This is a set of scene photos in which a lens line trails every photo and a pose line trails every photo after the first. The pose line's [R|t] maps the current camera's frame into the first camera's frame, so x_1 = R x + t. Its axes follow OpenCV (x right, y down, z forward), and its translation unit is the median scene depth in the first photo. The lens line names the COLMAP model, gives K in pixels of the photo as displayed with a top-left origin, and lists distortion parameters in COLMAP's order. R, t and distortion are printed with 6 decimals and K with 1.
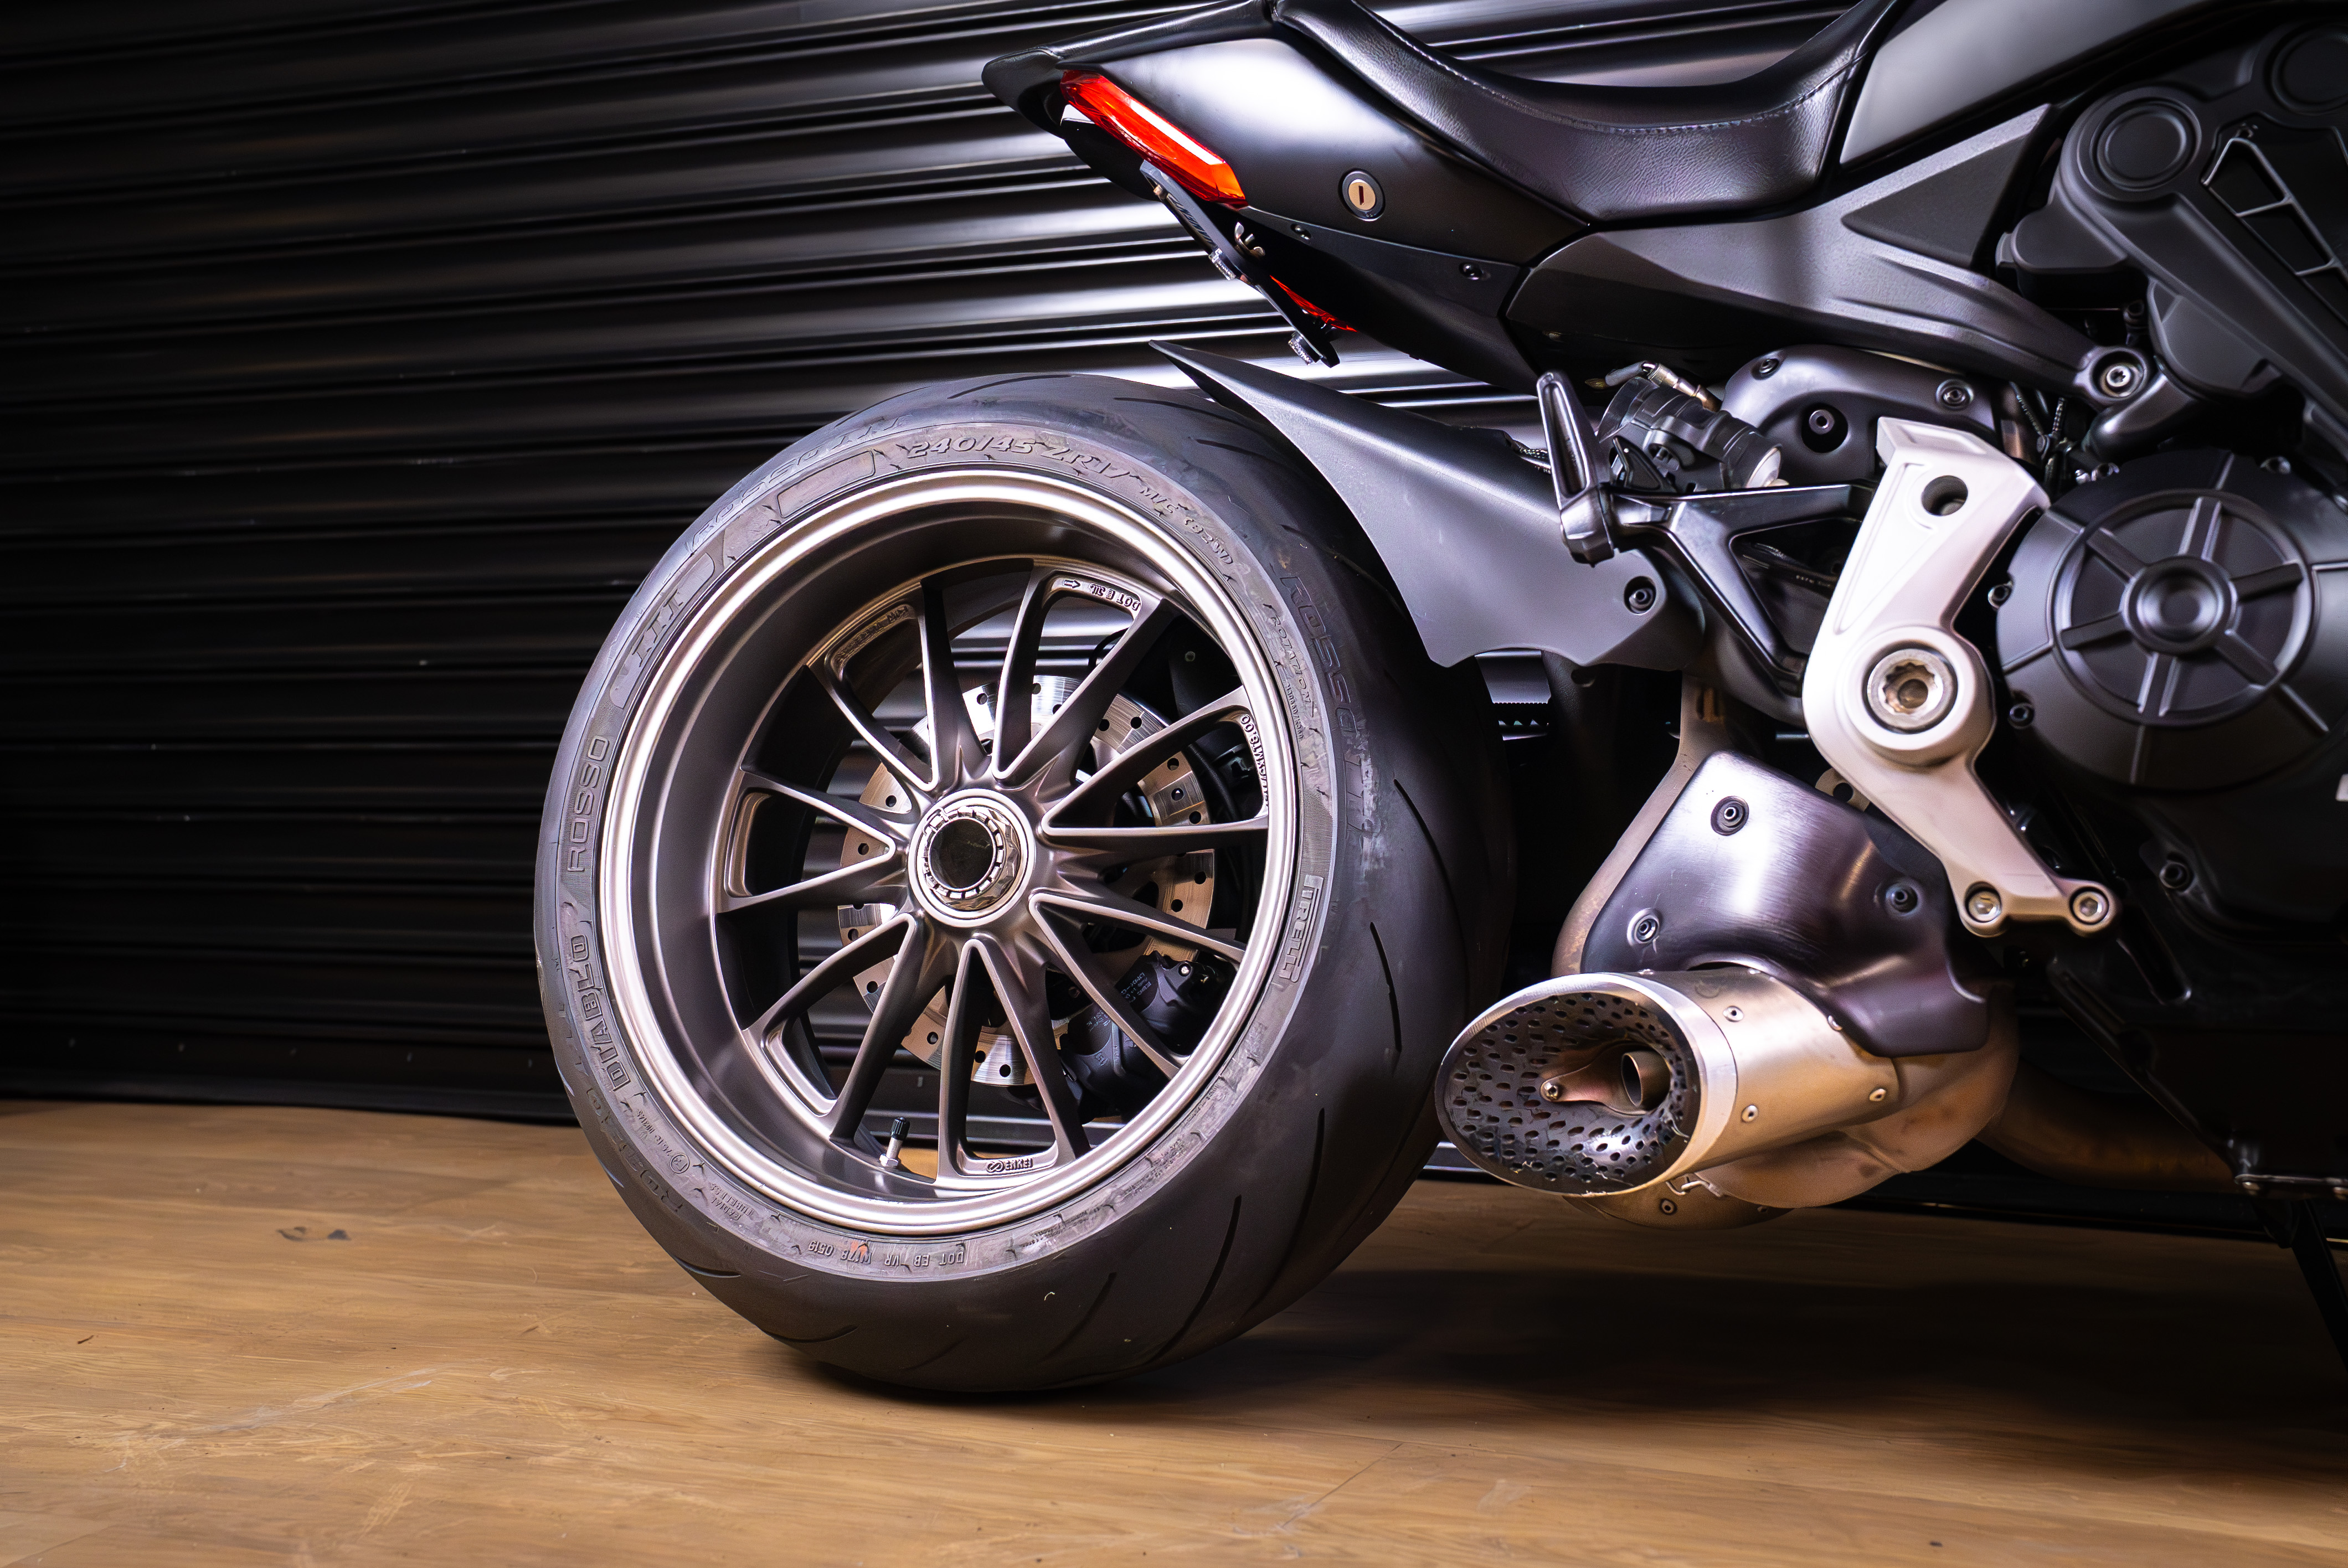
lens RADIAL K [[2826.5, 0, 1174.0], [0, 2826.5, 784.0], [0, 0, 1]] dist [0.042038, 0.337811]
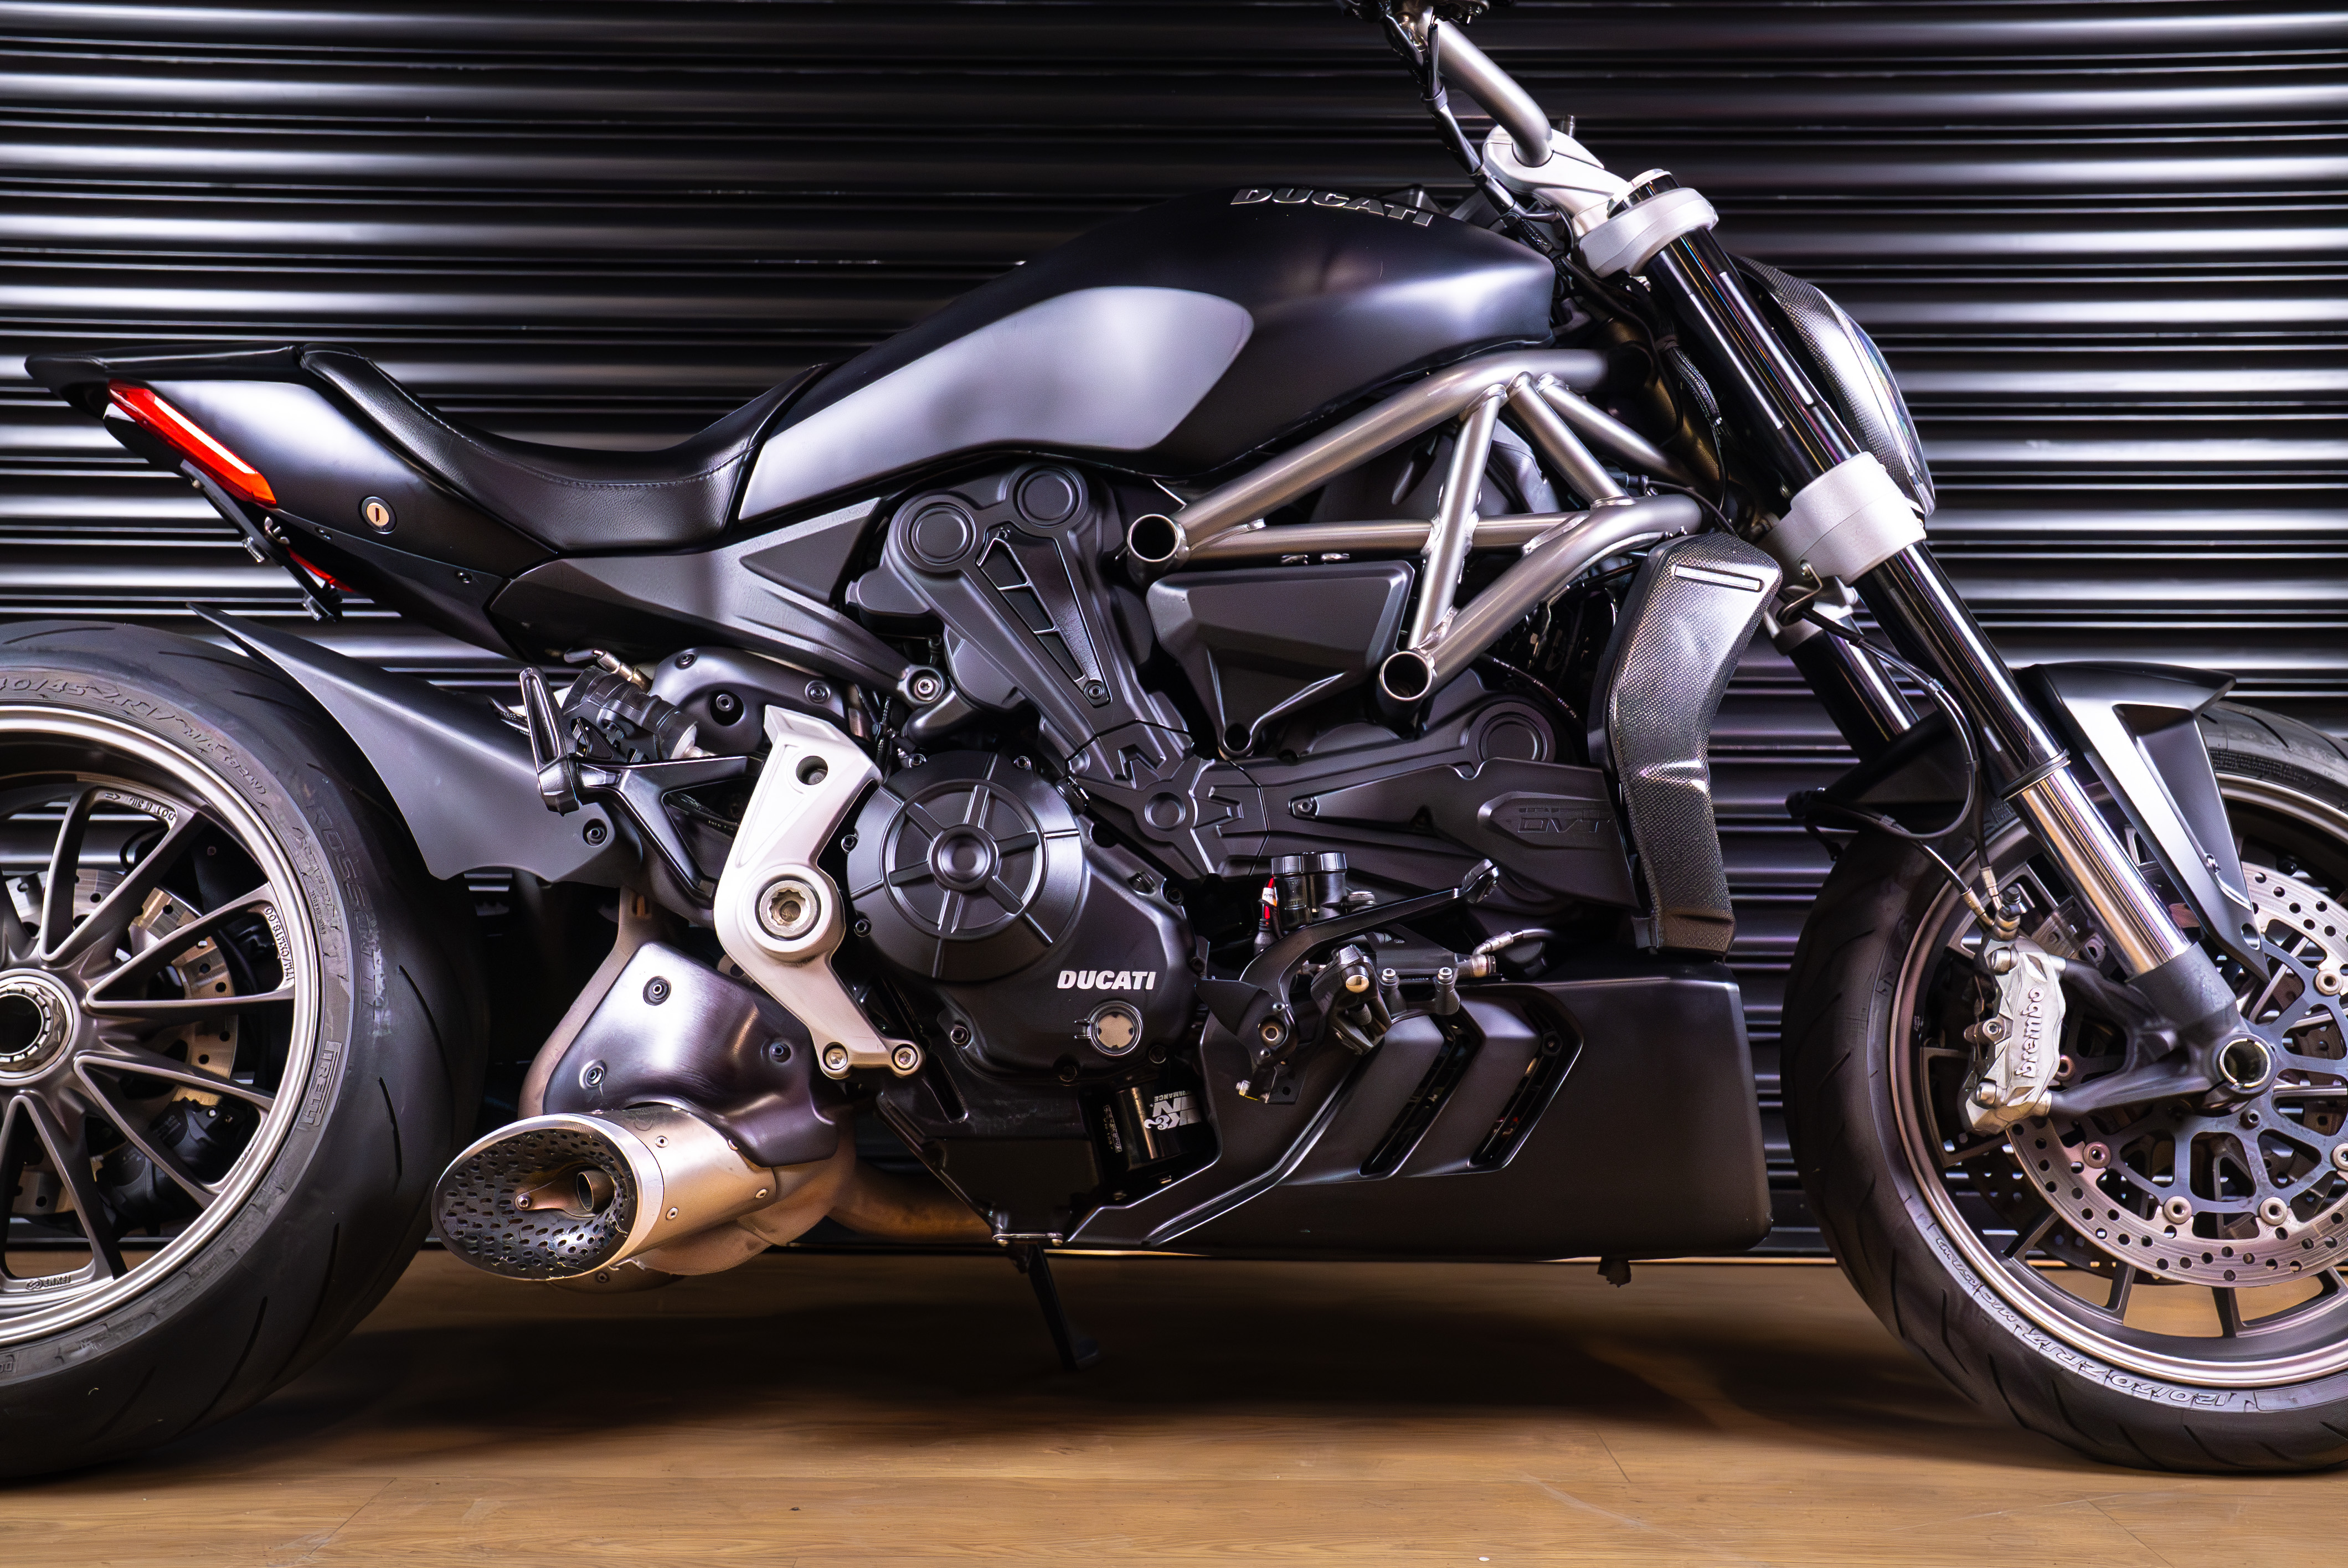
lens RADIAL K [[2486.1, 0, 1174.0], [0, 2486.1, 784.0], [0, 0, 1]] dist [-0.012680, 0.251740]
pose [[0.911591, 0.015154, 0.410820, -0.070541], [-0.007783, 0.999777, -0.019610, -0.066586], [-0.411026, 0.014679, 0.911506, -0.197030]]
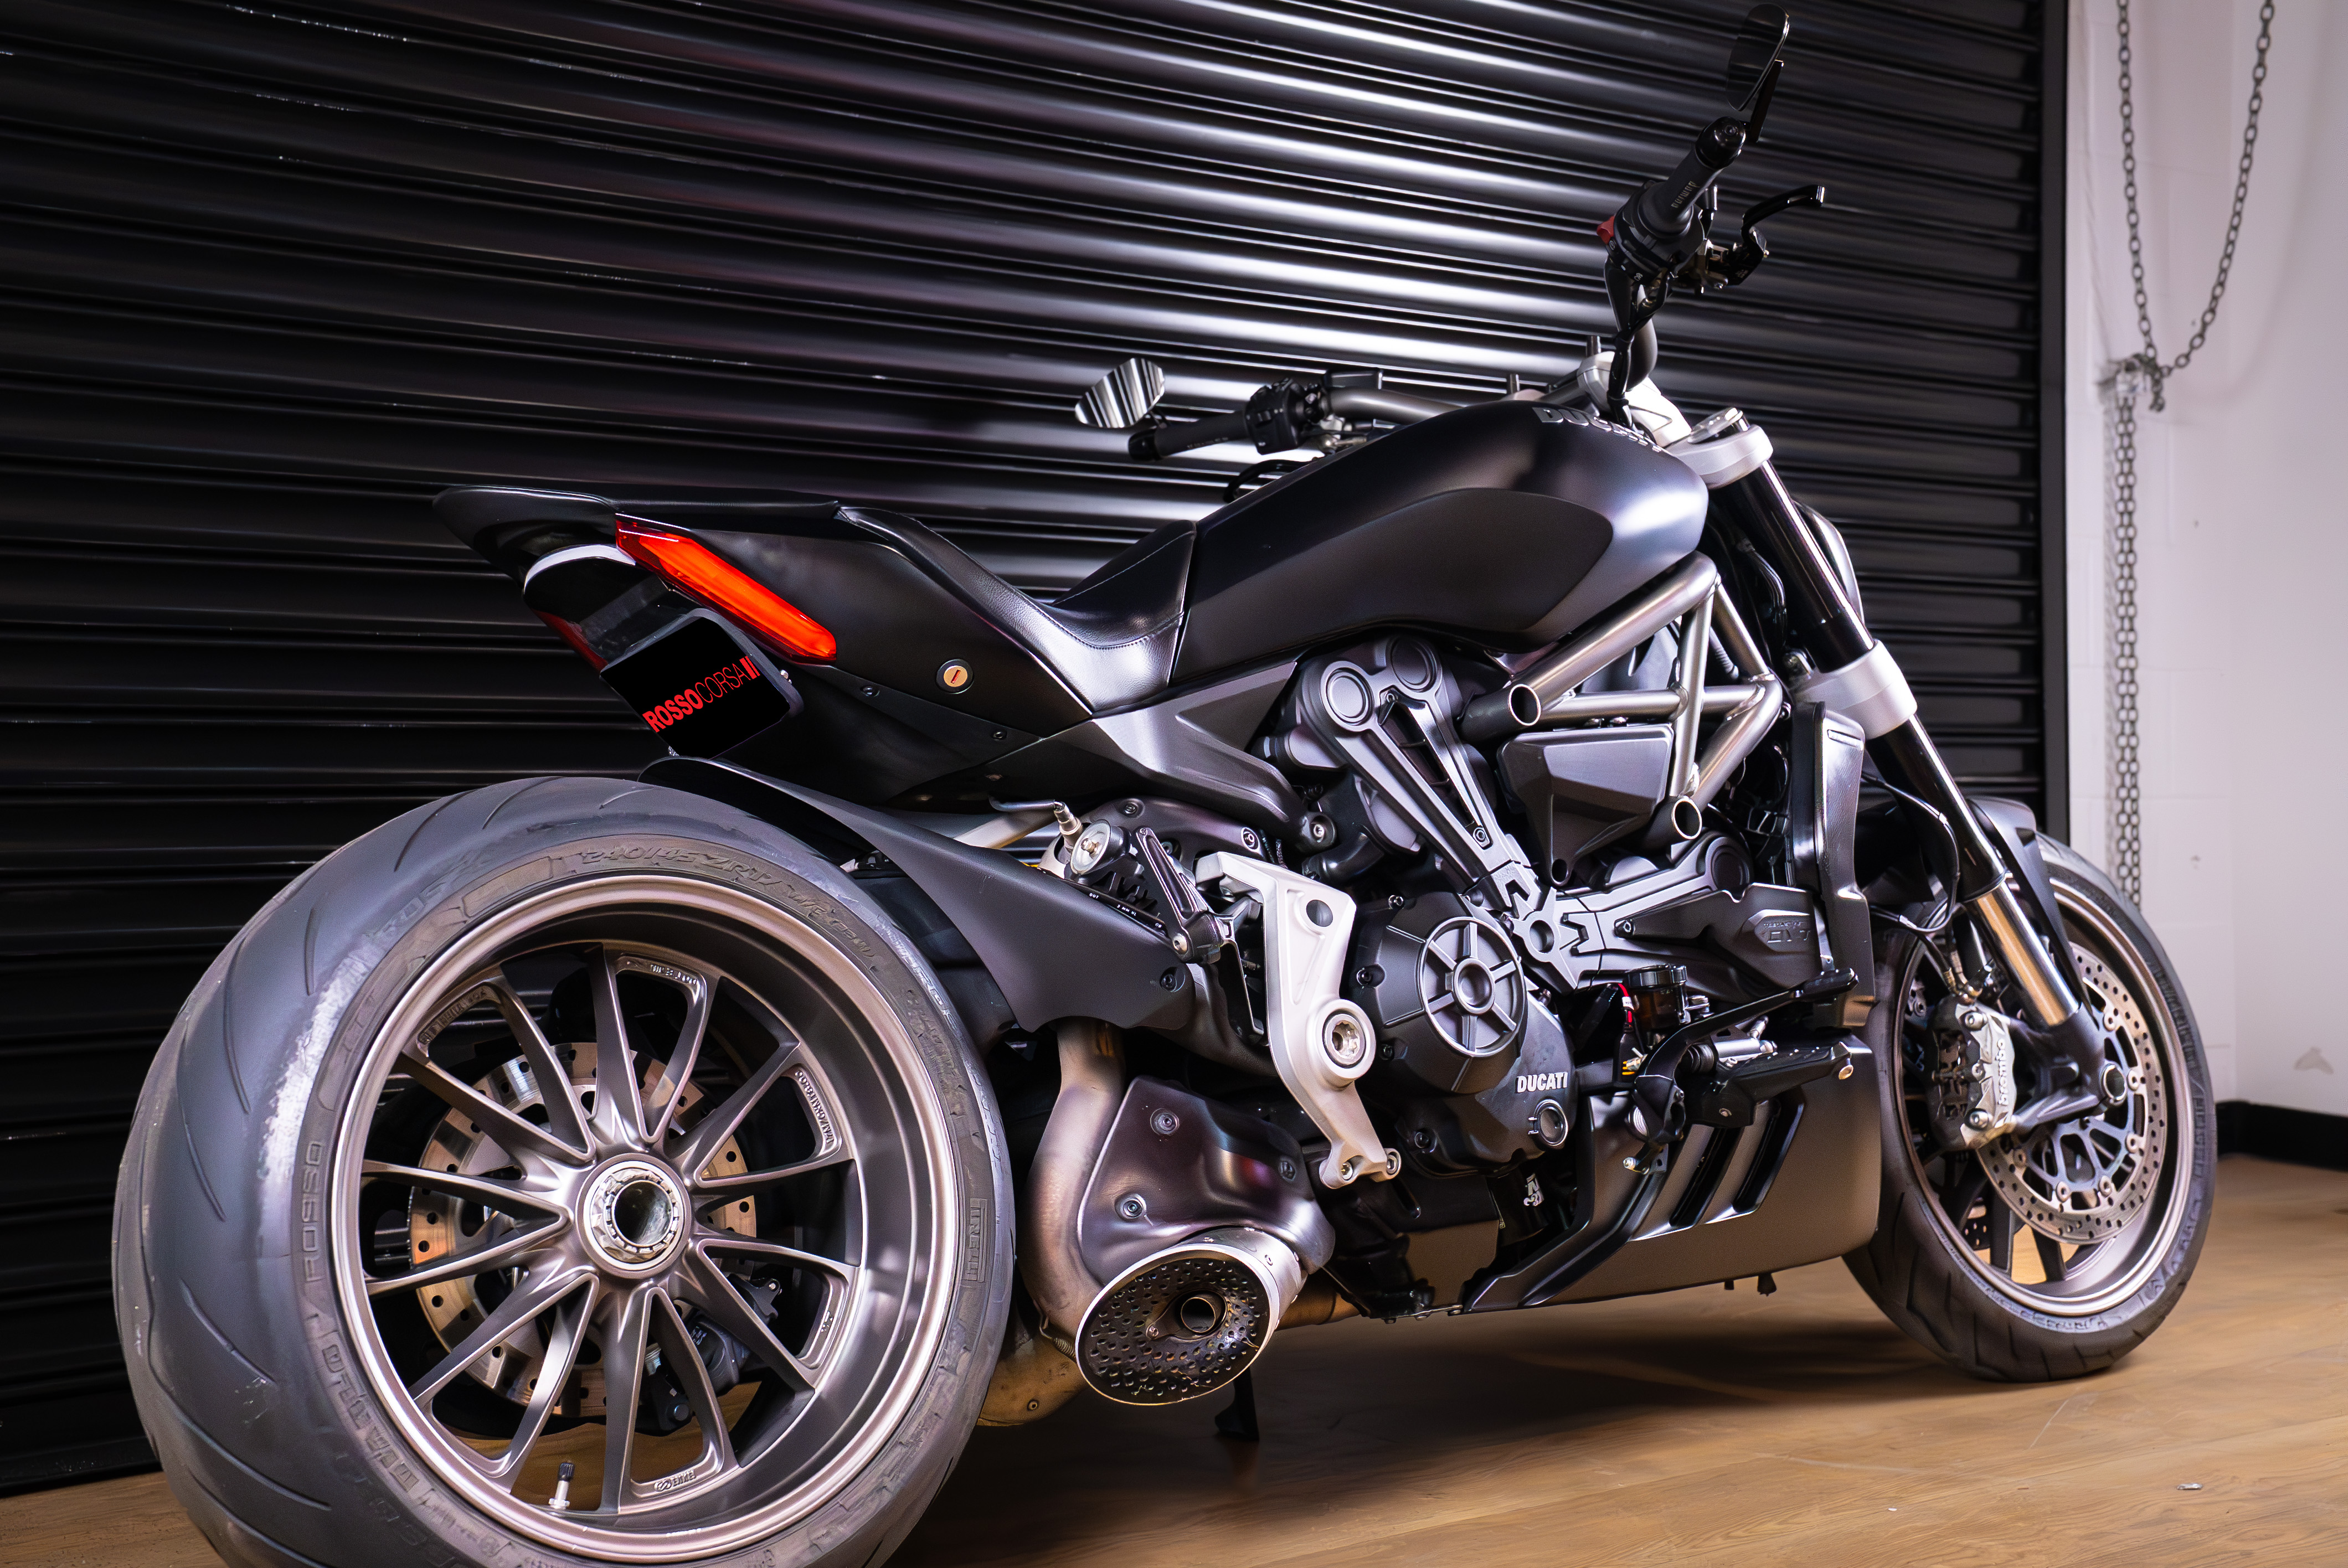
lens RADIAL K [[2735.7, 0, 1174.0], [0, 2735.7, 784.0], [0, 0, 1]] dist [0.006869, 0.487989]
pose [[0.494302, 0.009903, 0.869234, -1.022013], [0.017213, 0.999628, -0.021177, -0.132656], [-0.869120, 0.025430, 0.493947, 0.292191]]
